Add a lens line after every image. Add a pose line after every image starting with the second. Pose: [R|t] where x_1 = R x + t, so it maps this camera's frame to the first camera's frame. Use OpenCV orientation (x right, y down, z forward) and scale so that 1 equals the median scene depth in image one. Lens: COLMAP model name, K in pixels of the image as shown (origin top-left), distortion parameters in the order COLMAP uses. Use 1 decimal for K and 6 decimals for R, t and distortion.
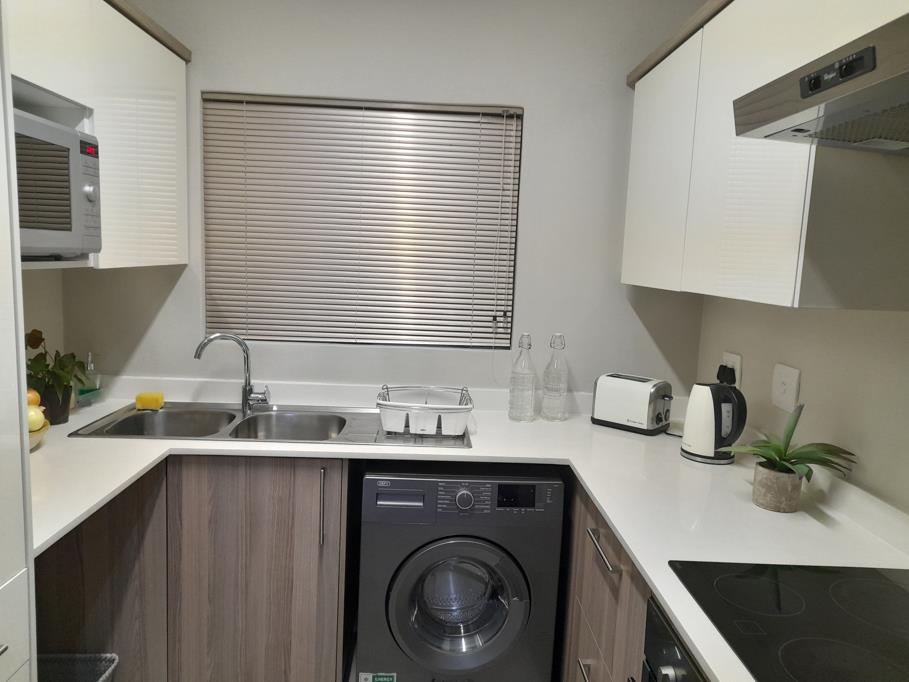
lens RADIAL K [[666.3, 0, 455.8], [0, 666.3, 341.0], [0, 0, 1]] dist [0.051635, -0.007758]
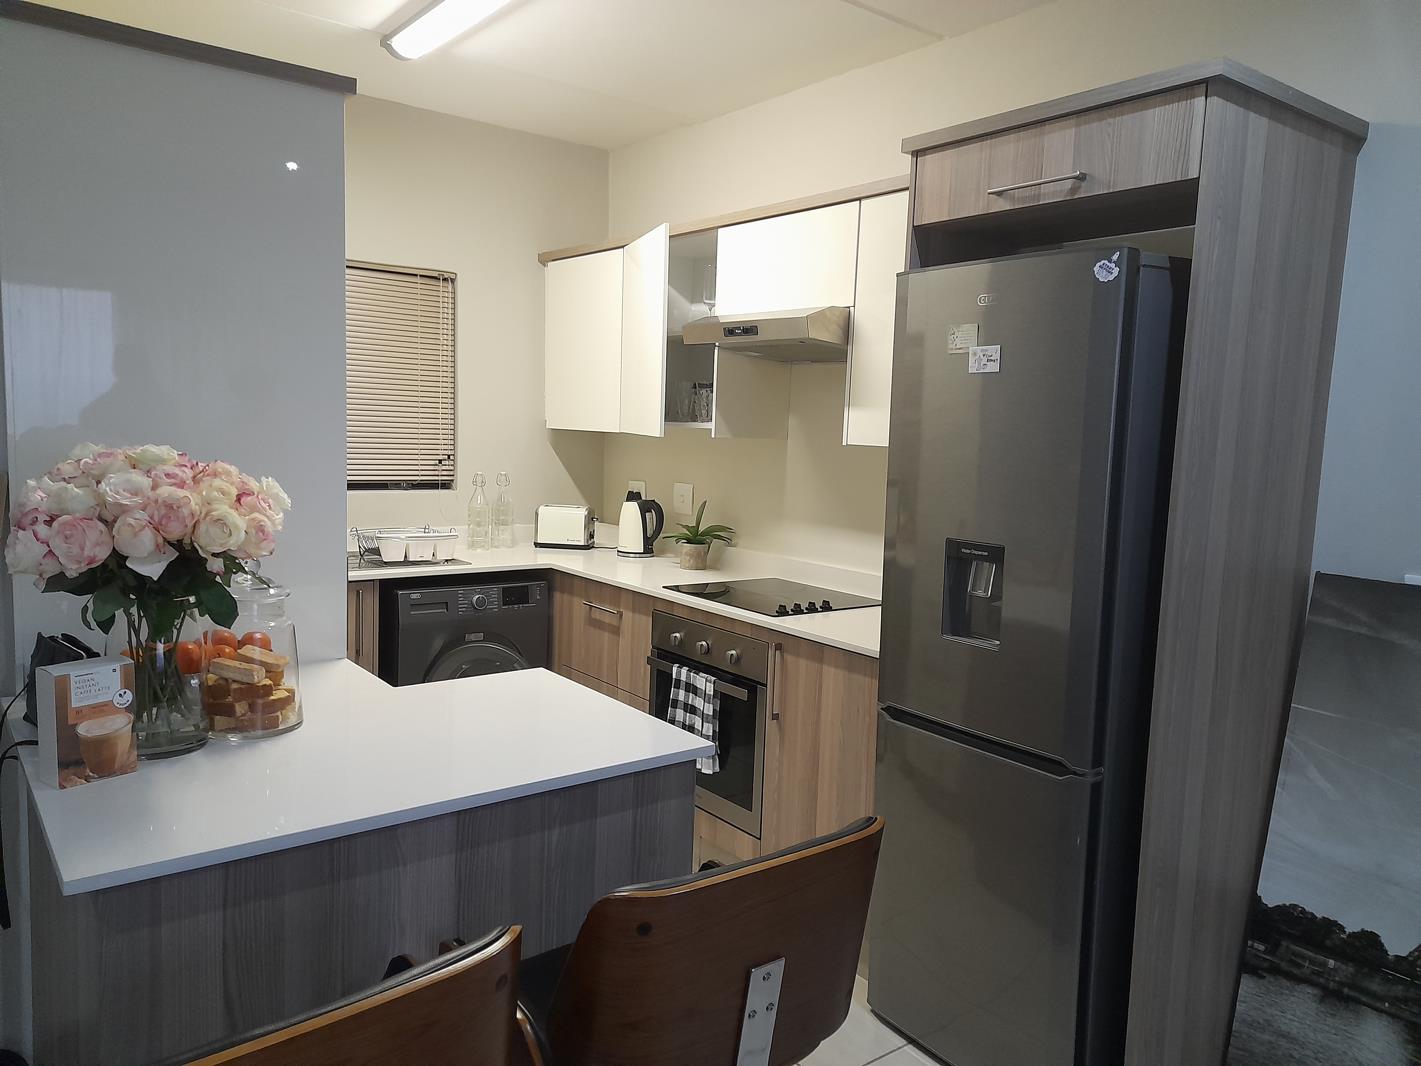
lens RADIAL K [[1041.6, 0, 710.5], [0, 1041.6, 532.9], [0, 0, 1]] dist [0.051635, -0.007758]
pose [[0.812415, -0.074216, 0.578337, -0.708723], [0.070770, 0.997084, 0.028539, 0.078280], [-0.578769, 0.017743, 0.815299, -0.790236]]
